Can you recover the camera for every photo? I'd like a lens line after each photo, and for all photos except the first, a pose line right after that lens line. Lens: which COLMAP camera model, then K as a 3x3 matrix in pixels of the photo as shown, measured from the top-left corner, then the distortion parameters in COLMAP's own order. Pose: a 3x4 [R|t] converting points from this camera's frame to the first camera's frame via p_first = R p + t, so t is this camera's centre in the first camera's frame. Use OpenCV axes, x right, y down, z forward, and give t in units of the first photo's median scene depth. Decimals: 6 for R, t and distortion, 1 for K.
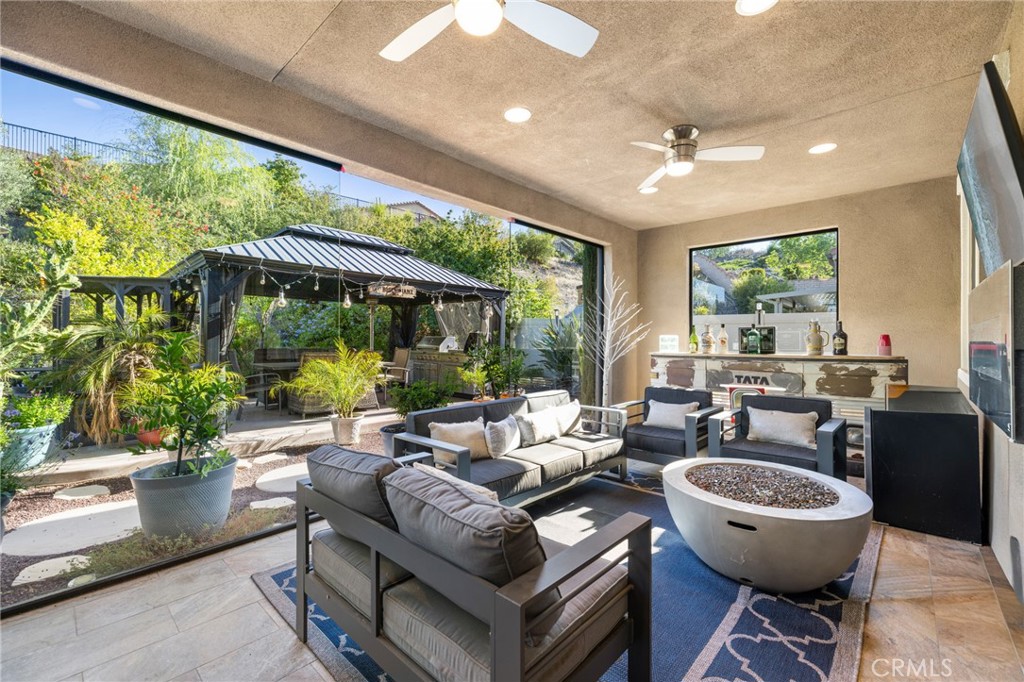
lens RADIAL K [[435.0, 0, 515.4], [0, 435.0, 332.0], [0, 0, 1]] dist [-0.000768, -0.000205]
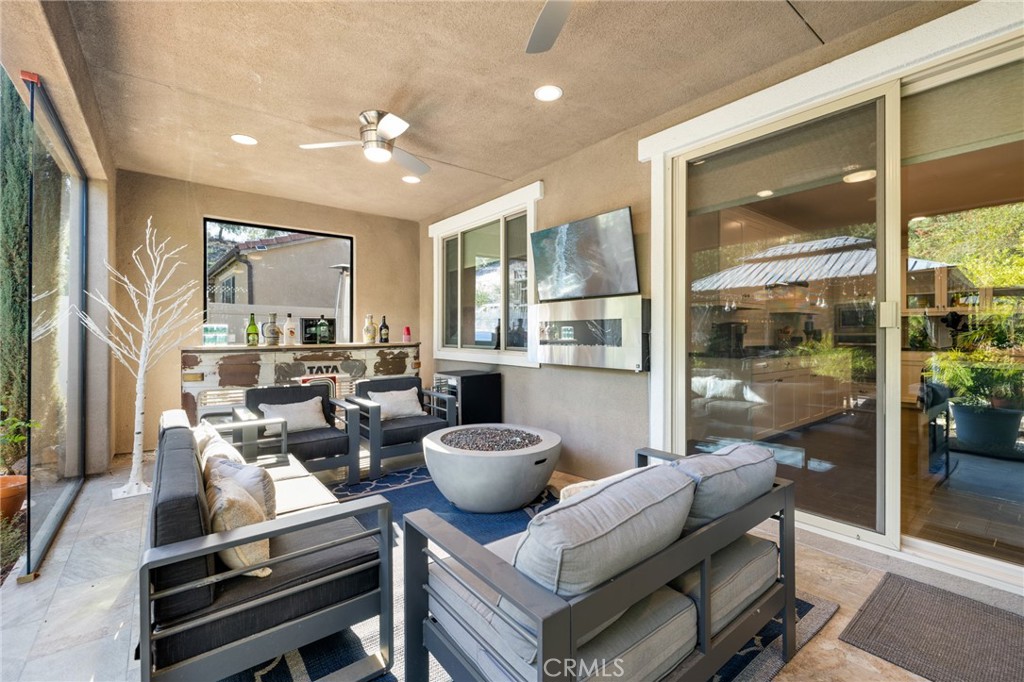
lens RADIAL K [[435.0, 0, 515.4], [0, 435.0, 332.0], [0, 0, 1]] dist [-0.000768, -0.000205]
pose [[0.156344, -0.000585, 0.987703, -0.407143], [-0.017008, 0.999850, 0.003285, 0.010626], [-0.987556, -0.017313, 0.156310, 0.401294]]
